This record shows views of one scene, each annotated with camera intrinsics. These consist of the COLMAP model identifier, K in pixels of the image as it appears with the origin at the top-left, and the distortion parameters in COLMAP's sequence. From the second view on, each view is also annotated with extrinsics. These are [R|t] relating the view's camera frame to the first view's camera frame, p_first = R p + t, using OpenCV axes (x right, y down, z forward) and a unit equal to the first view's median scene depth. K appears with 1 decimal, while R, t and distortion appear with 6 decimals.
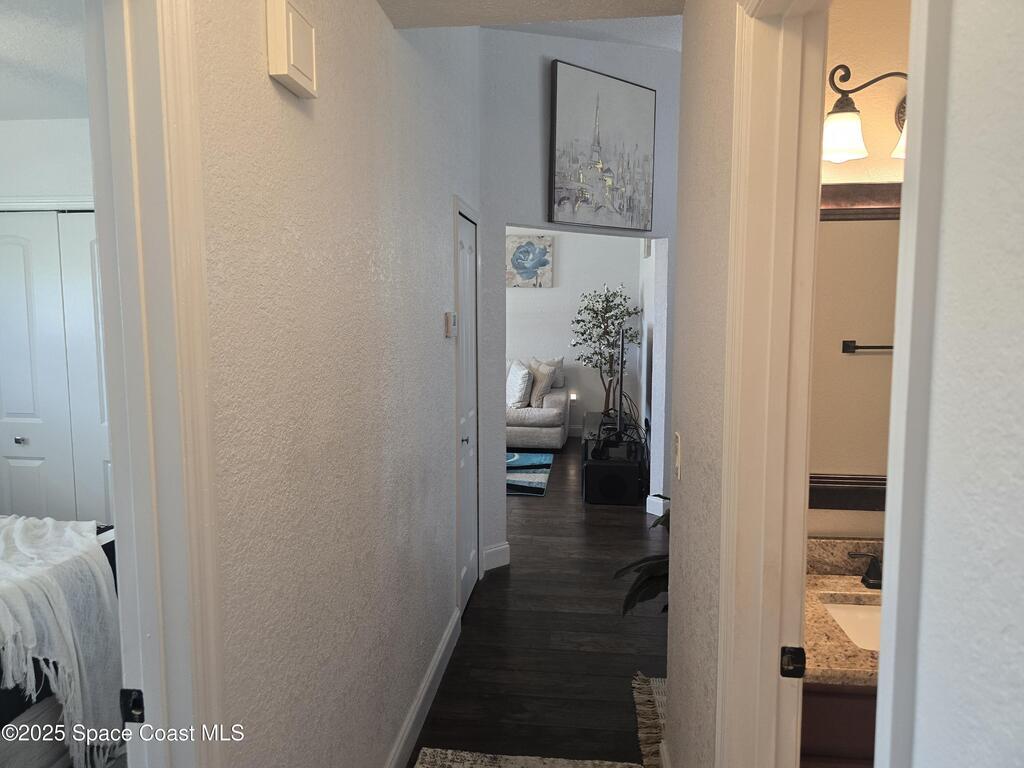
lens RADIAL K [[694.2, 0, 511.2], [0, 694.2, 378.7], [0, 0, 1]] dist [0.076272, -0.056965]
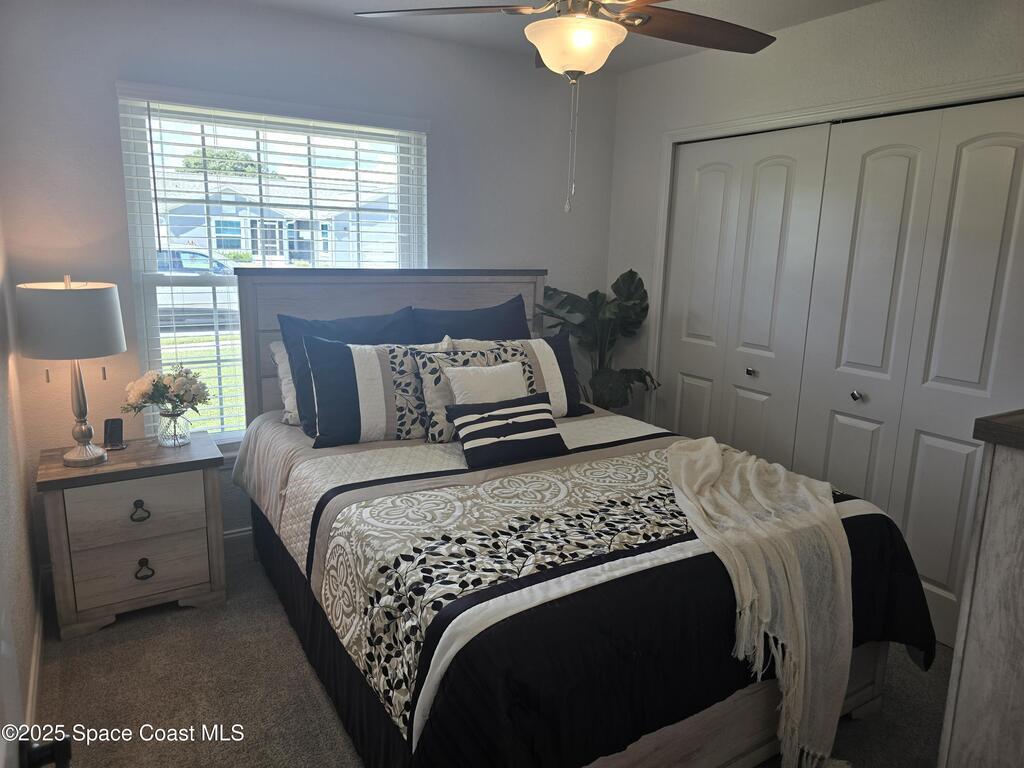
lens RADIAL K [[694.2, 0, 511.2], [0, 694.2, 378.7], [0, 0, 1]] dist [0.076272, -0.056965]
pose [[0.623561, 0.168930, -0.763305, -0.258543], [-0.107158, 0.985628, 0.130594, 0.008977], [0.774396, 0.000361, 0.632702, 0.216687]]
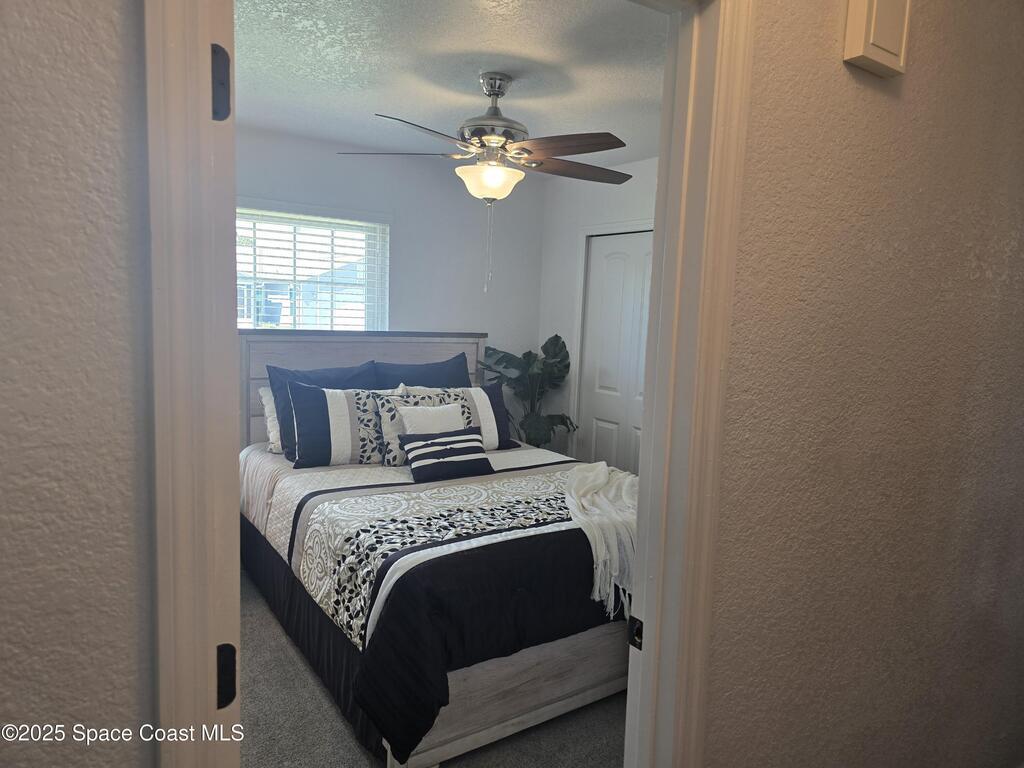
lens RADIAL K [[694.2, 0, 511.2], [0, 694.2, 378.7], [0, 0, 1]] dist [0.076272, -0.056965]
pose [[0.659860, 0.104033, -0.744152, 0.080468], [-0.117937, 0.992433, 0.034165, 0.015205], [0.742075, 0.065219, 0.667136, 0.025127]]
